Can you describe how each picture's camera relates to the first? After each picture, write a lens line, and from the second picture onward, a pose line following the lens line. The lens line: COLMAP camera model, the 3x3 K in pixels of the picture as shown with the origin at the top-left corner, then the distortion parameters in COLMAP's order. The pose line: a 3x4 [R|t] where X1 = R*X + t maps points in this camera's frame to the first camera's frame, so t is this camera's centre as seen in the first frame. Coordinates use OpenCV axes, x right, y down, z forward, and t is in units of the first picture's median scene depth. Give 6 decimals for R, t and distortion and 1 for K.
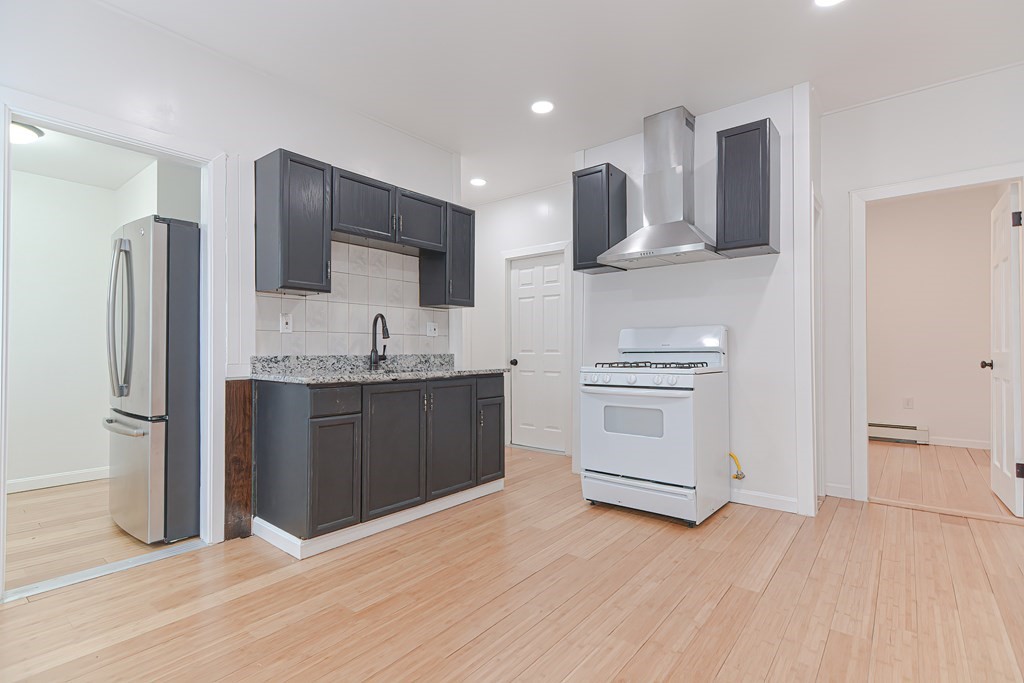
lens RADIAL K [[493.4, 0, 514.7], [0, 493.4, 344.5], [0, 0, 1]] dist [0.006744, -0.000687]
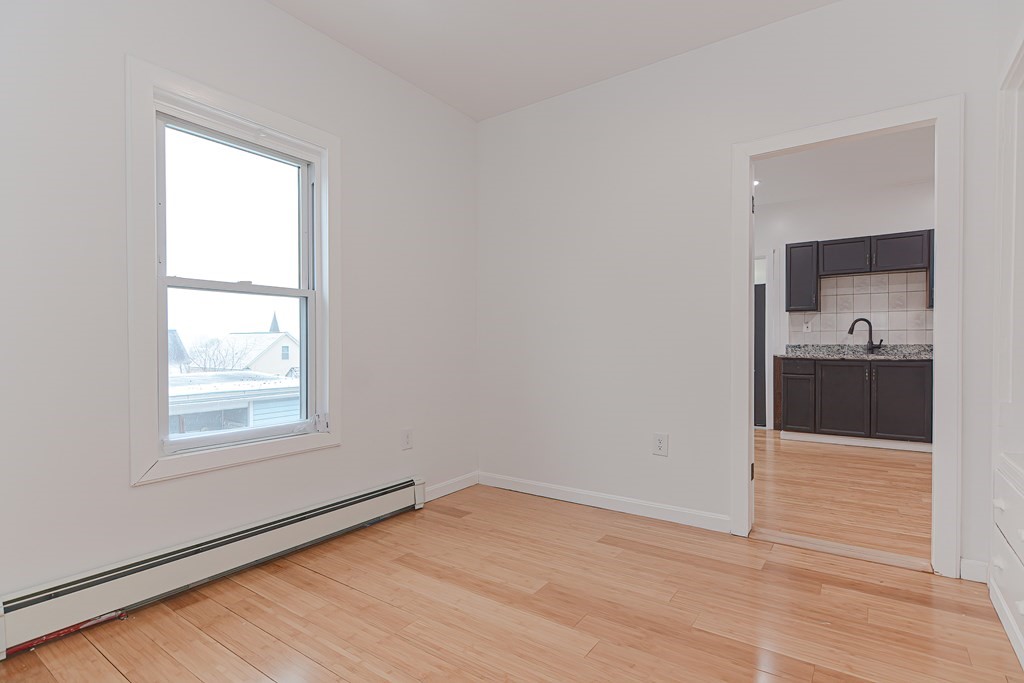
lens RADIAL K [[493.4, 0, 514.7], [0, 493.4, 339.6], [0, 0, 1]] dist [0.006744, -0.000687]
pose [[0.048544, -0.004477, -0.998811, 1.372657], [0.017042, 0.999848, -0.003653, -0.008451], [0.998676, -0.016844, 0.048613, -0.211097]]
